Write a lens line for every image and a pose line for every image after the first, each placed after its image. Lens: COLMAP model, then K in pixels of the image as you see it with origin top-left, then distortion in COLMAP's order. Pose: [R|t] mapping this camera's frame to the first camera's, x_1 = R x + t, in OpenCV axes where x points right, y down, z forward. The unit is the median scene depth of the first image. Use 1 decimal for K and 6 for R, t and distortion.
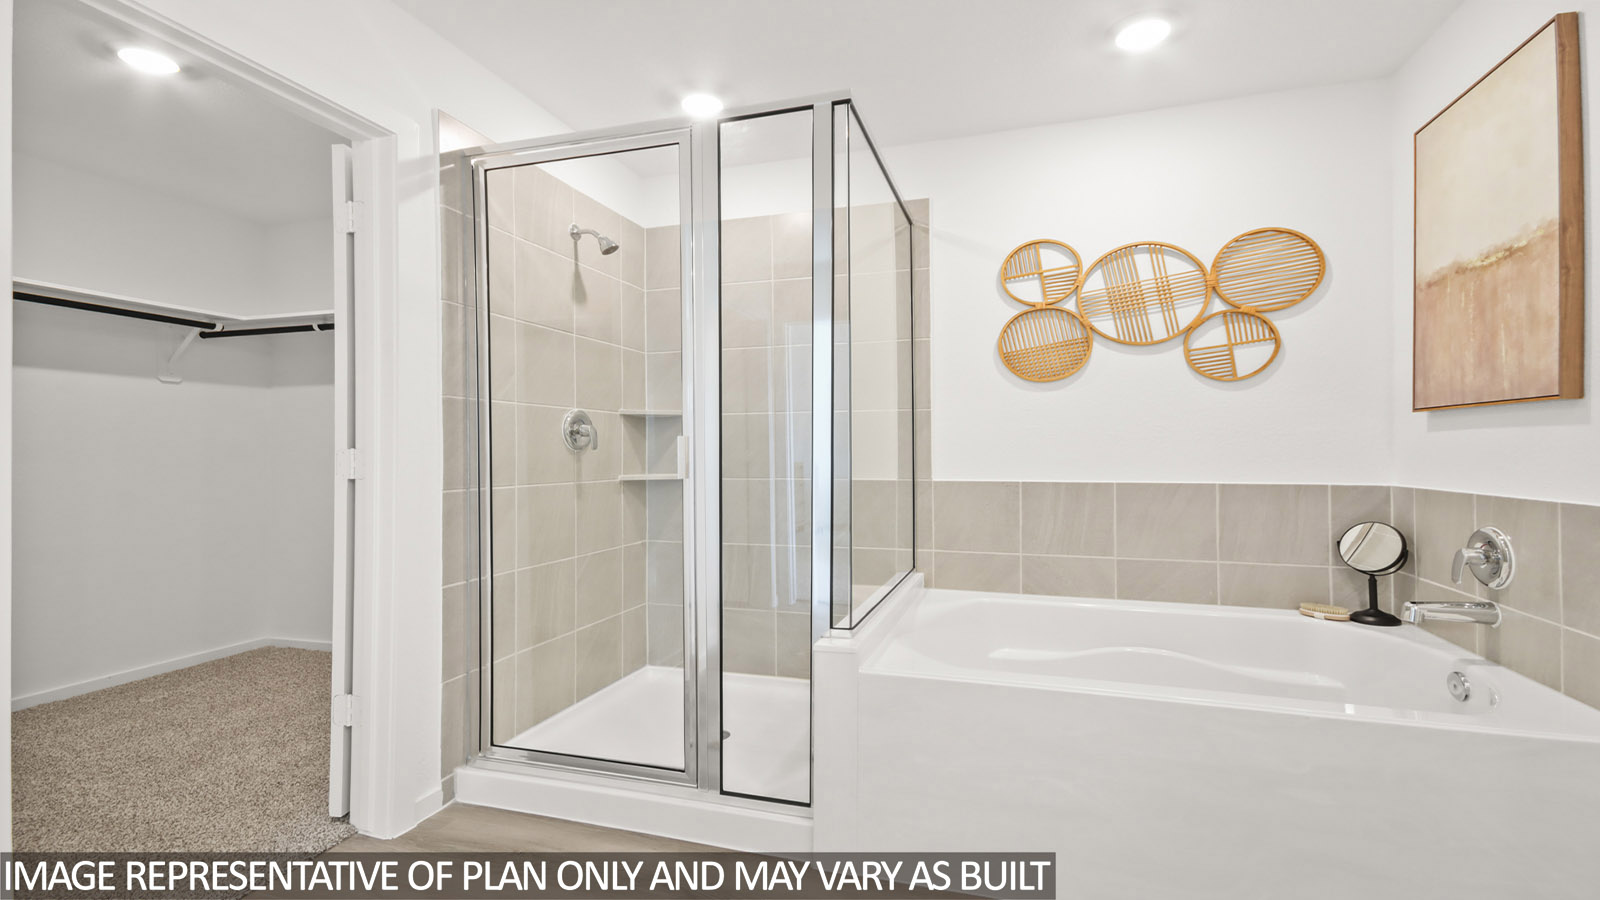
lens RADIAL K [[743.3, 0, 802.5], [0, 743.3, 455.5], [0, 0, 1]] dist [0.000484, 0.000864]
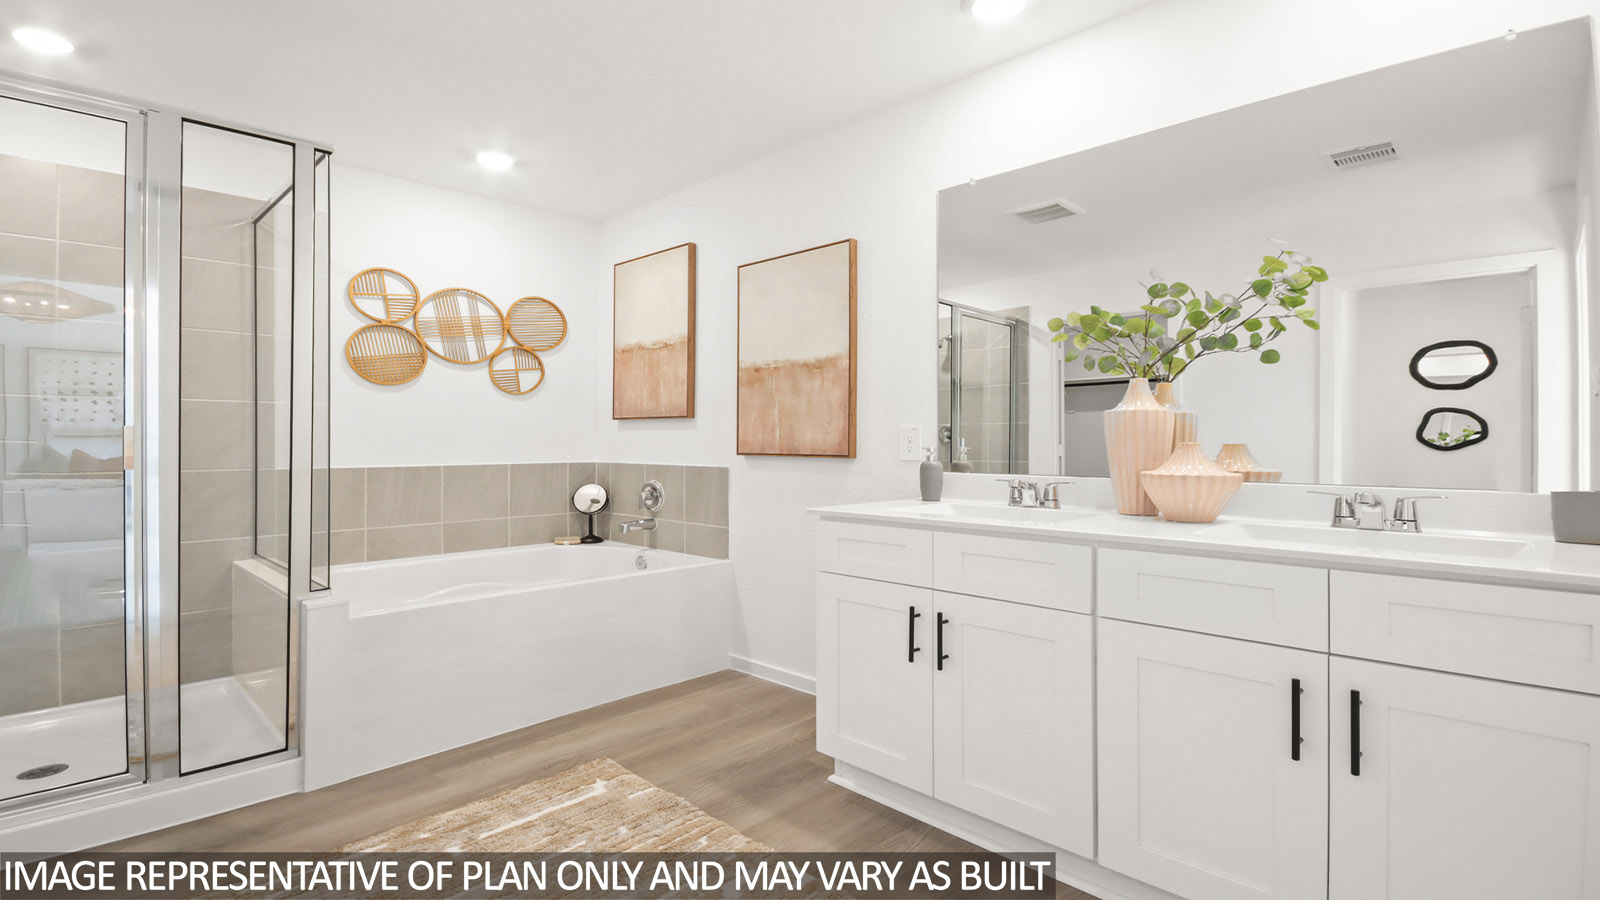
lens RADIAL K [[743.3, 0, 802.5], [0, 743.3, 455.5], [0, 0, 1]] dist [0.000484, 0.000864]
pose [[0.413606, -0.018384, 0.910270, -0.544041], [0.002531, 0.999815, 0.019043, -0.005087], [-0.910452, -0.005572, 0.413576, -0.135651]]
